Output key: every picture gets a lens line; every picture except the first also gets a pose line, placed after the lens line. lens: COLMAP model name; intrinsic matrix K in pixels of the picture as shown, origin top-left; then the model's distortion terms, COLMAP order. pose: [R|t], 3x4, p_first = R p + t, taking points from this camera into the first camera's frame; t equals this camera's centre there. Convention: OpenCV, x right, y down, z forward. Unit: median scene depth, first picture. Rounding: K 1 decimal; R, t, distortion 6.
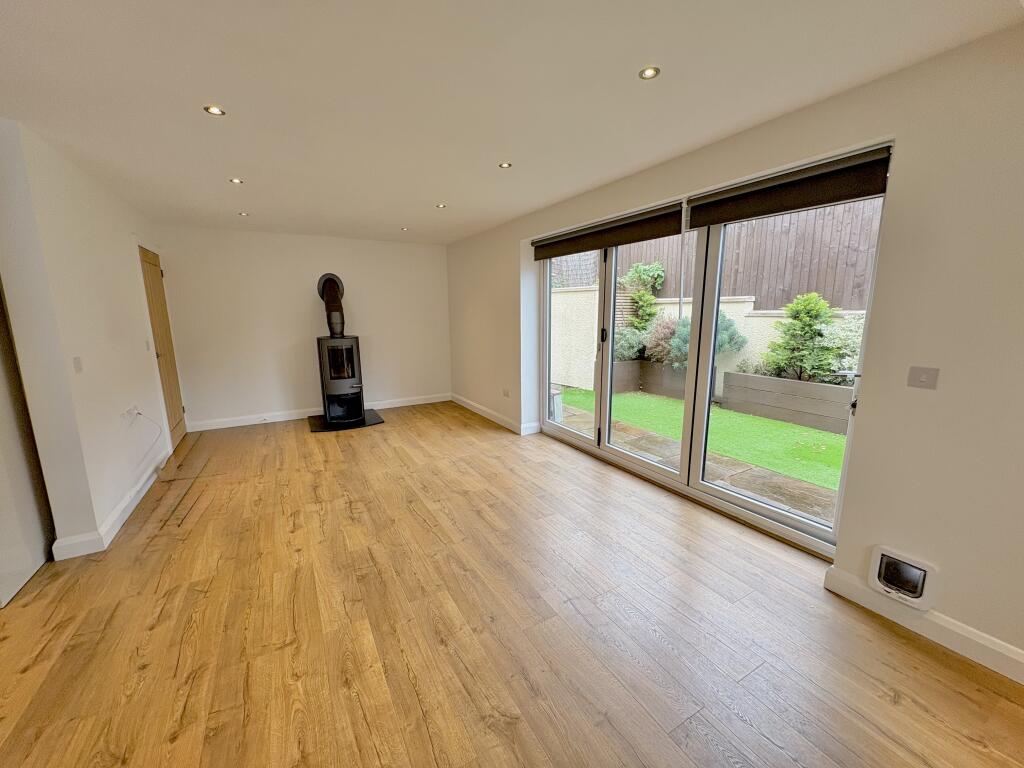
lens RADIAL K [[406.0, 0, 510.3], [0, 406.0, 384.5], [0, 0, 1]] dist [-0.000157, -0.000178]
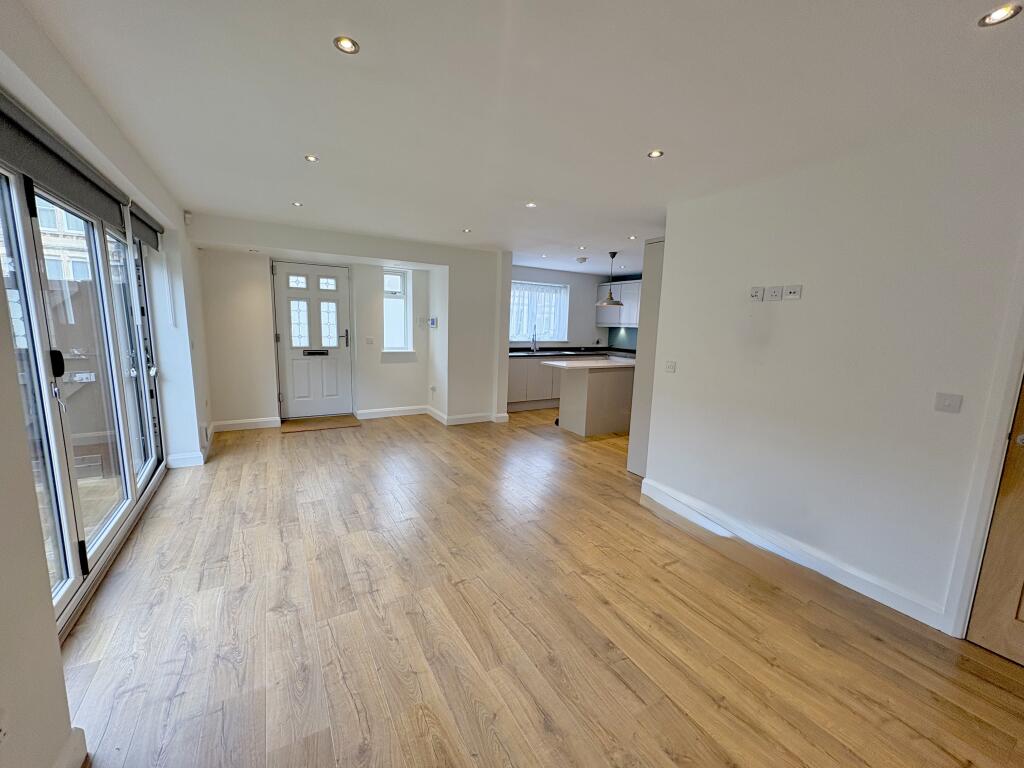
lens RADIAL K [[406.0, 0, 508.5], [0, 406.0, 385.0], [0, 0, 1]] dist [-0.000157, -0.000178]
pose [[-0.999708, -0.018363, -0.015699, -0.305431], [-0.022492, 0.944632, 0.327360, -0.256158], [0.008819, 0.327618, -0.944769, 1.393348]]
